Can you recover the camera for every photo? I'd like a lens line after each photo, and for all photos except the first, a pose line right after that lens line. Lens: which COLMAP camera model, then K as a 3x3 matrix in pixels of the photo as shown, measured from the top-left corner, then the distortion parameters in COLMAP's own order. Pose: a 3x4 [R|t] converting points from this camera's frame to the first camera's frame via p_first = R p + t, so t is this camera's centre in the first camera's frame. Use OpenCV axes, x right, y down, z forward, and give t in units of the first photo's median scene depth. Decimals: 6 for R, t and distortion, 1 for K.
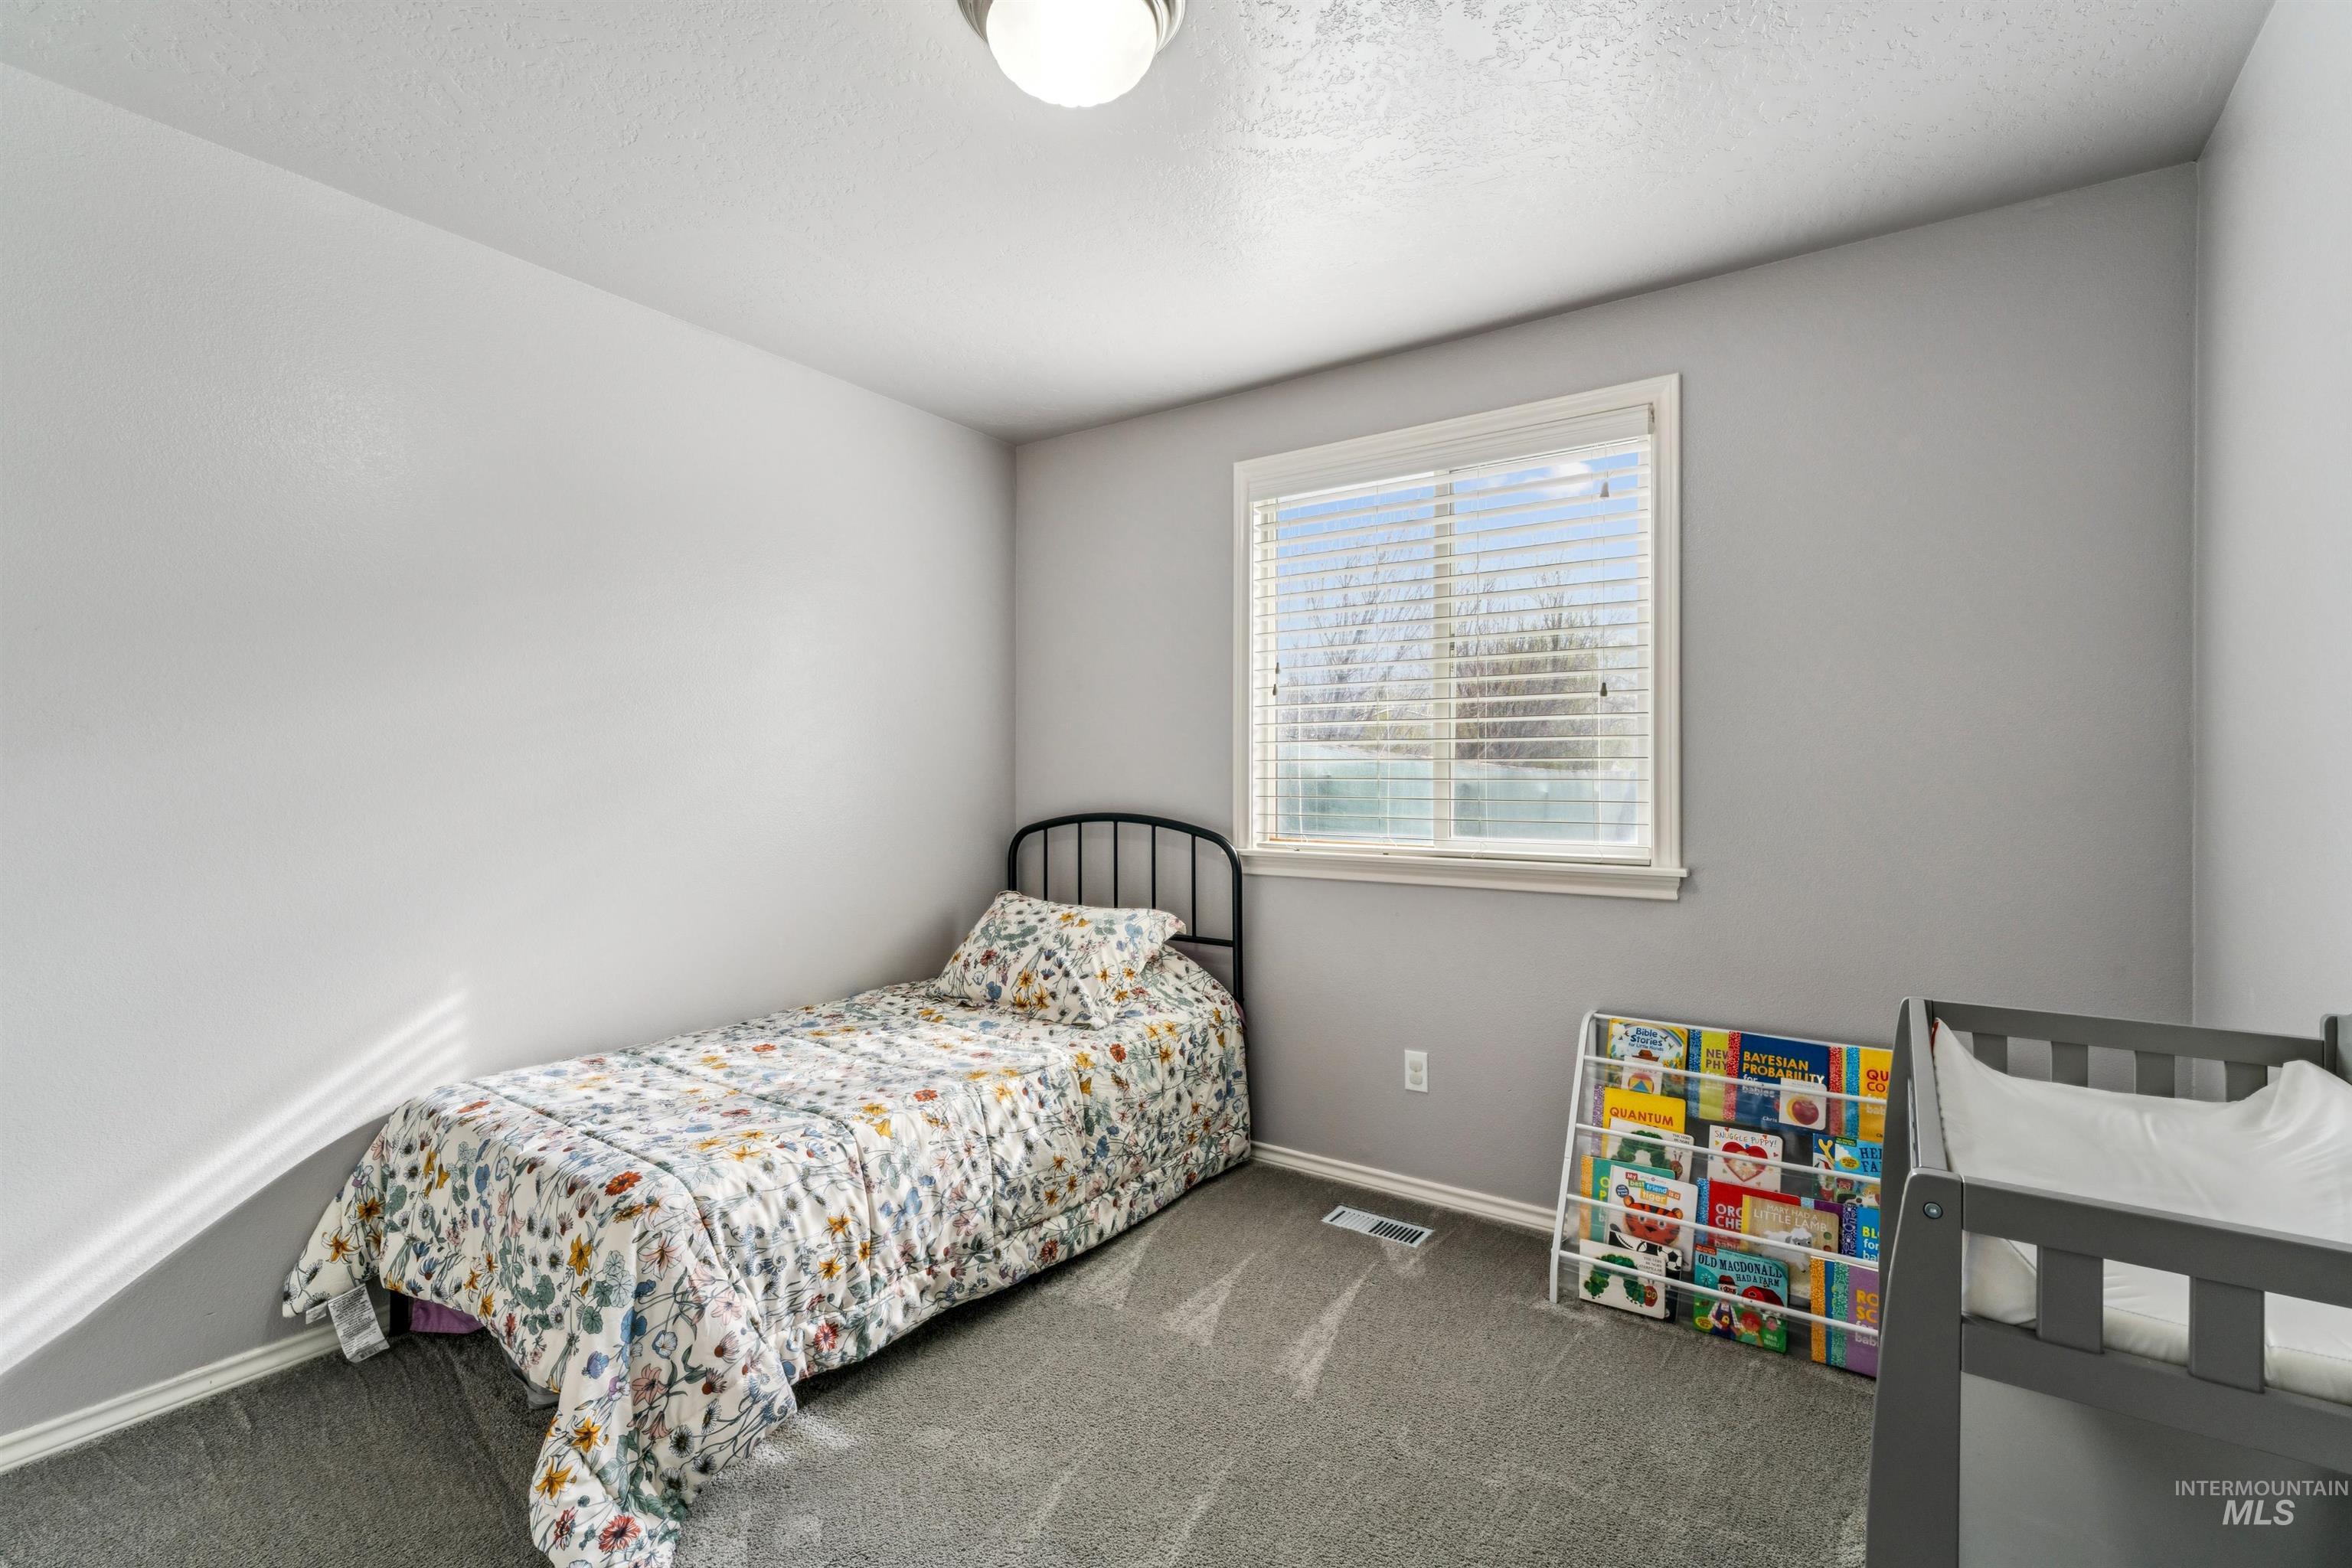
lens RADIAL K [[1062.4, 0, 1171.6], [0, 1062.4, 779.7], [0, 0, 1]] dist [0.002803, 0.000363]
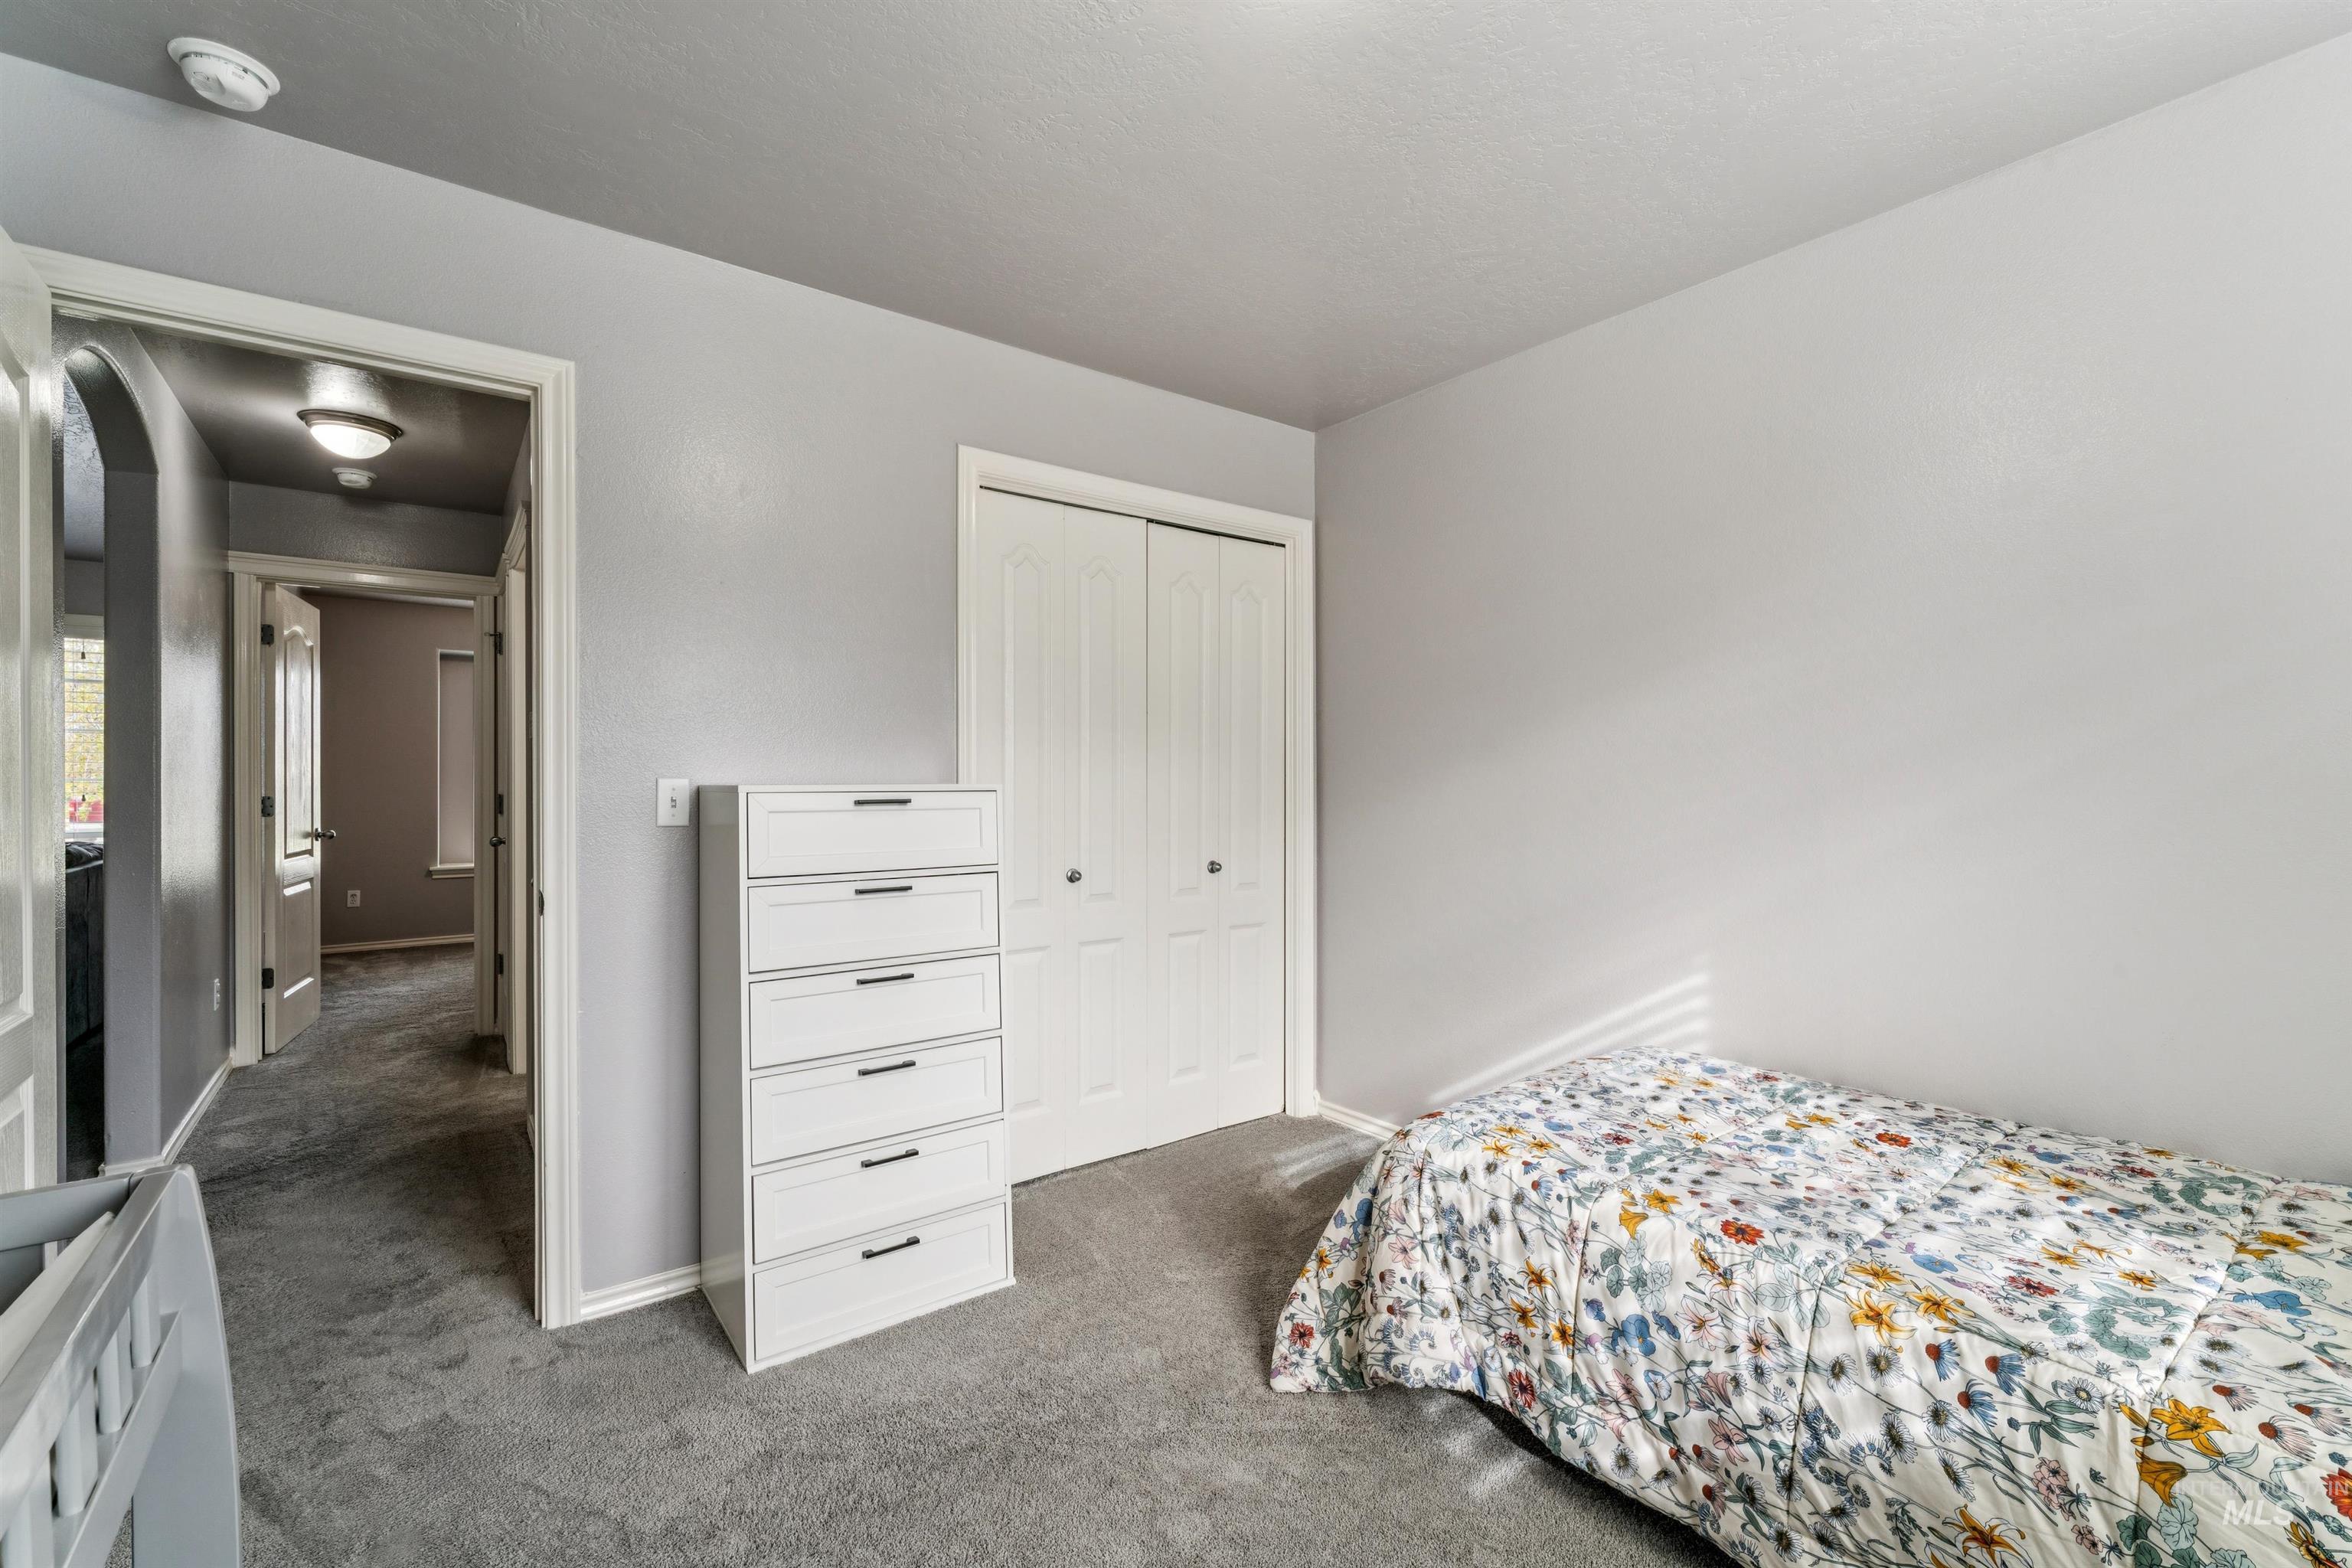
lens RADIAL K [[1010.6, 0, 1172.3], [0, 1010.6, 785.7], [0, 0, 1]] dist [-0.000678, -0.000502]
pose [[-0.319956, 0.008345, -0.947396, 0.555847], [0.002754, 0.999965, 0.007878, -0.001661], [0.947428, -0.000089, -0.319968, 0.934877]]
